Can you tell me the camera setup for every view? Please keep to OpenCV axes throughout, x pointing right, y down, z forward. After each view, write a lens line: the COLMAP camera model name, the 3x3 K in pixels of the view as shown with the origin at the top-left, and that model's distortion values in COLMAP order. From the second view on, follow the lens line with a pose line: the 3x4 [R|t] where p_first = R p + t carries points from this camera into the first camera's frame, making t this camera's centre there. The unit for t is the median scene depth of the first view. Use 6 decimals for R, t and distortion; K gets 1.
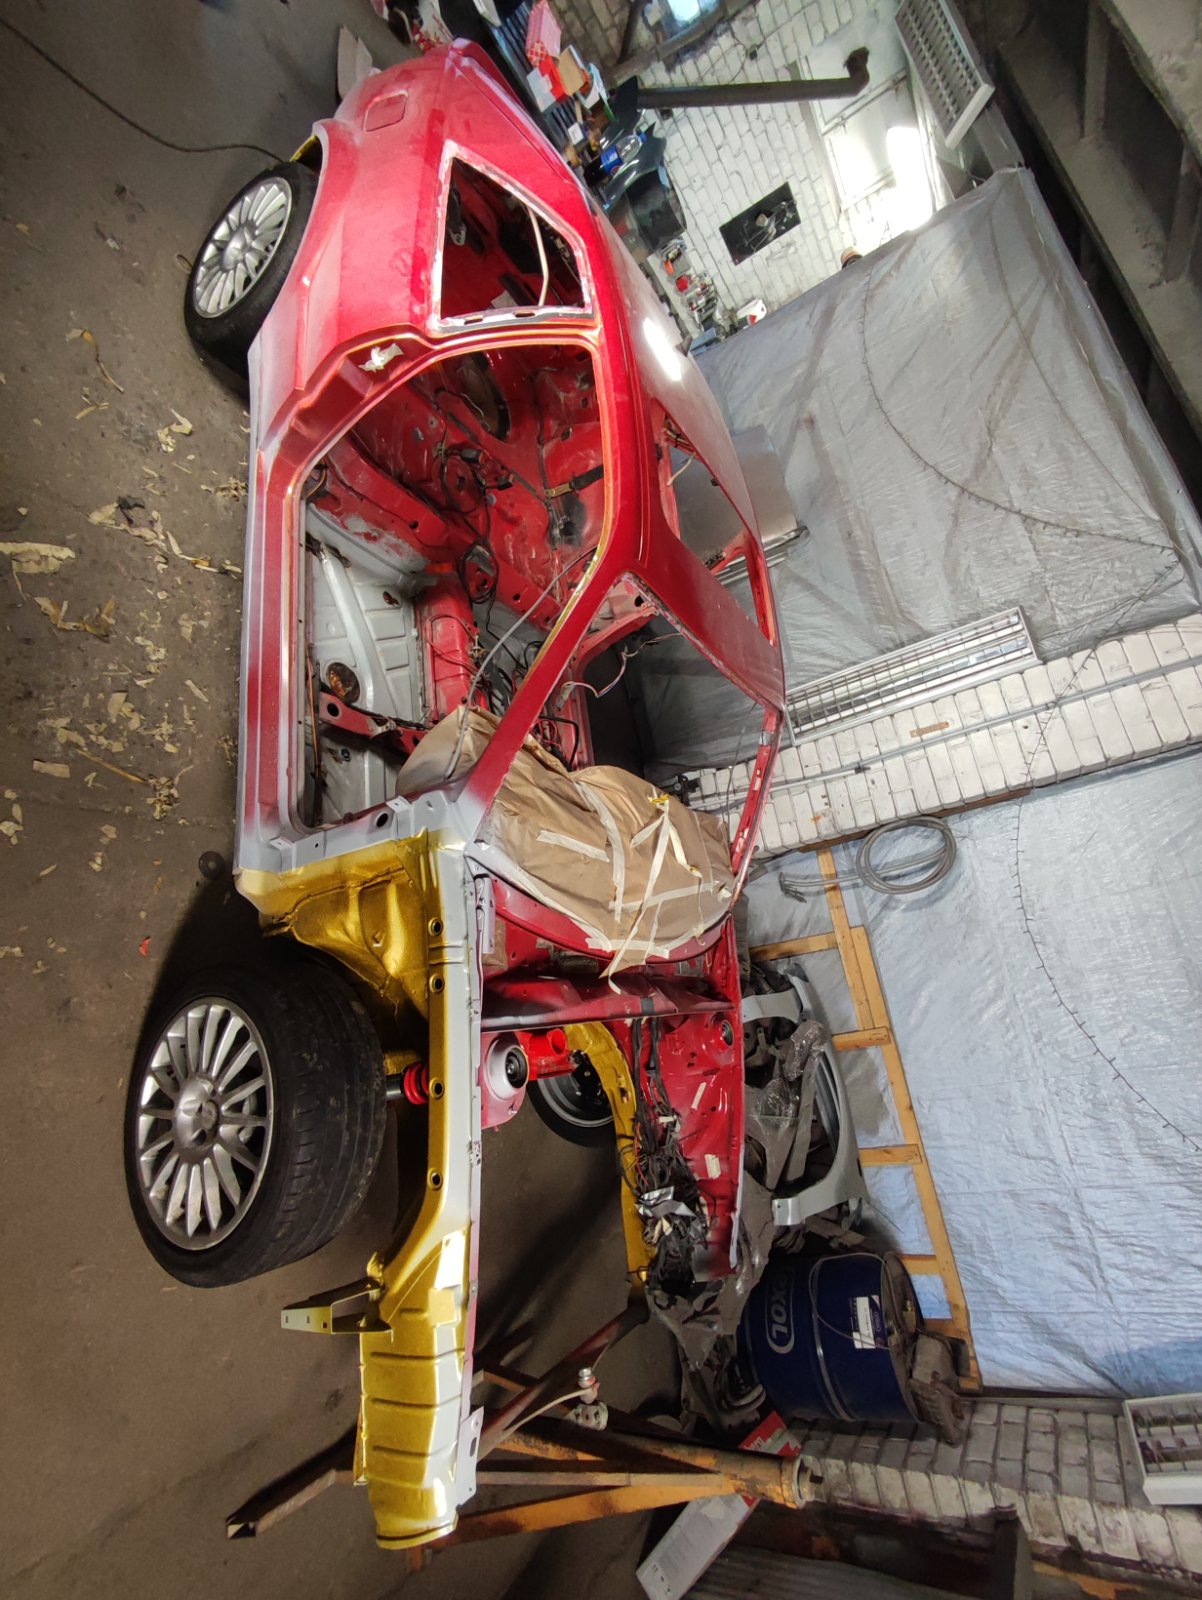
lens RADIAL K [[737.2, 0, 601.0], [0, 737.2, 800.0], [0, 0, 1]] dist [0.002518, -0.000160]
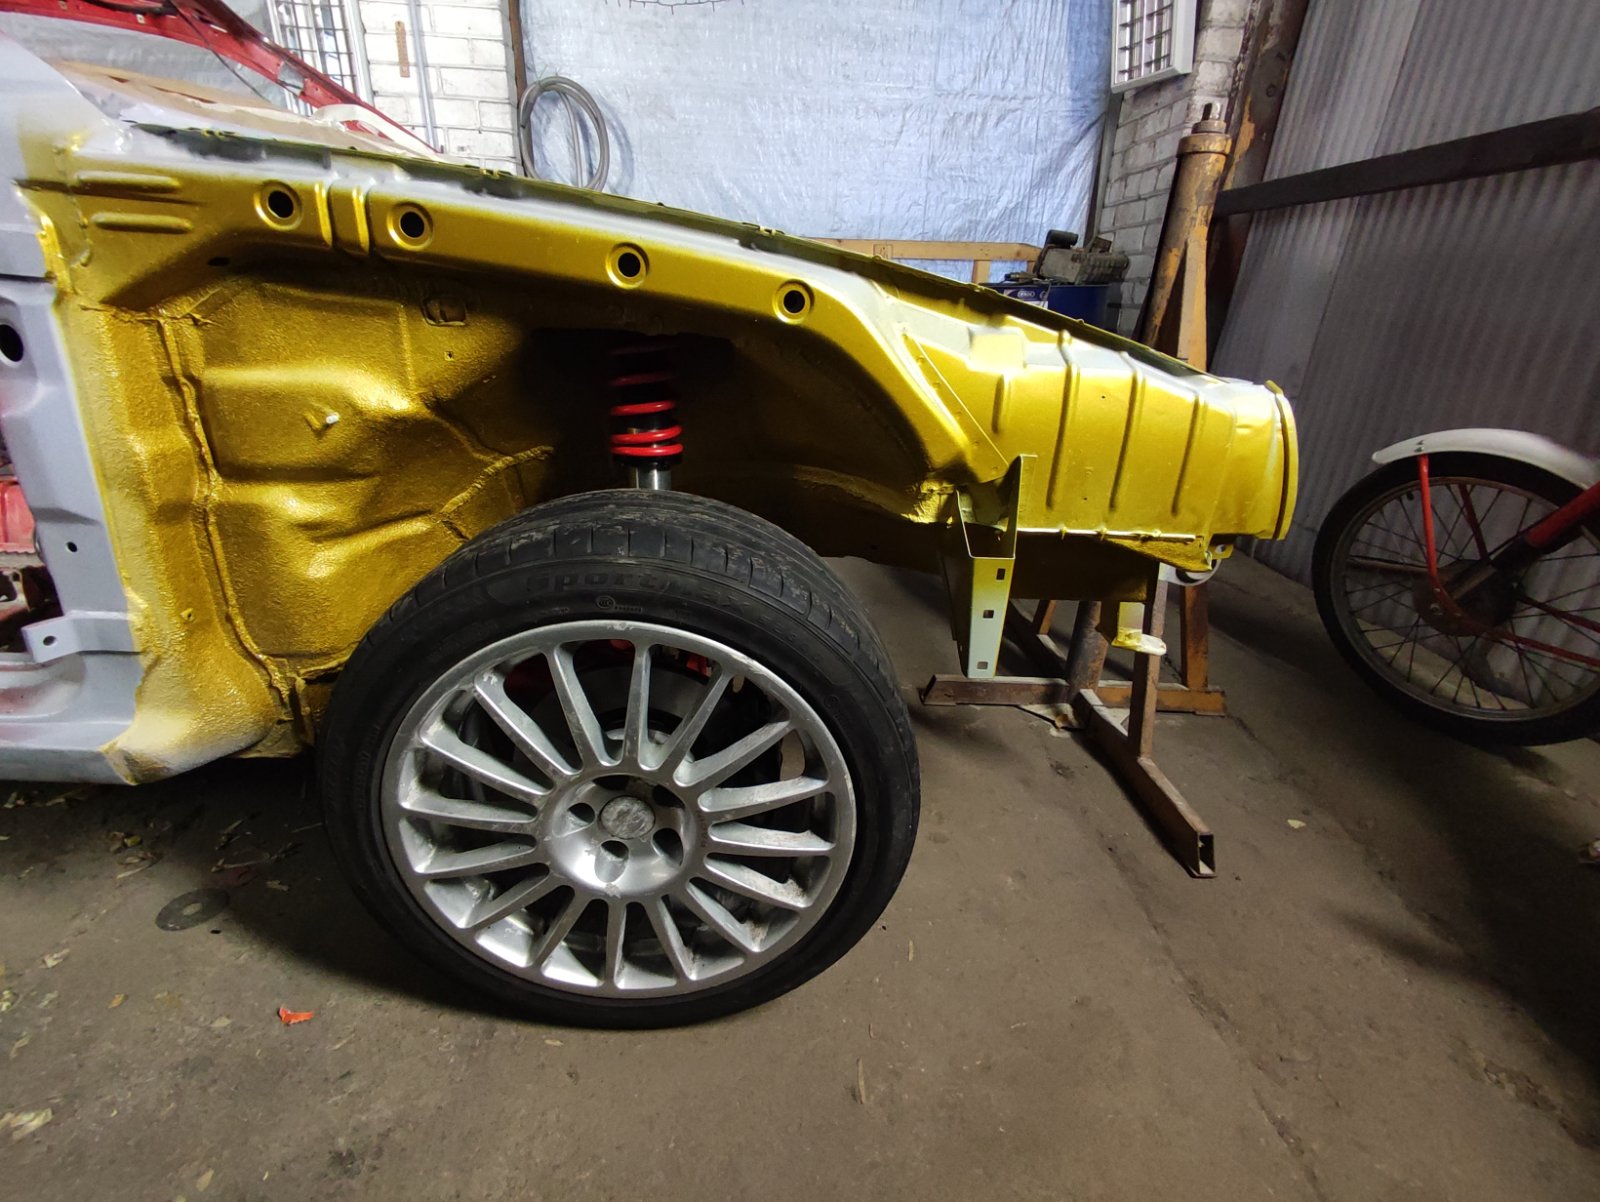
lens RADIAL K [[739.9, 0, 800.0], [0, 739.9, 601.0], [0, 0, 1]] dist [-0.002650, -0.001046]
pose [[0.148510, -0.973349, 0.174749, -0.424138], [0.918042, 0.201387, 0.341530, 0.309938], [-0.367620, 0.109706, 0.923483, 0.436189]]
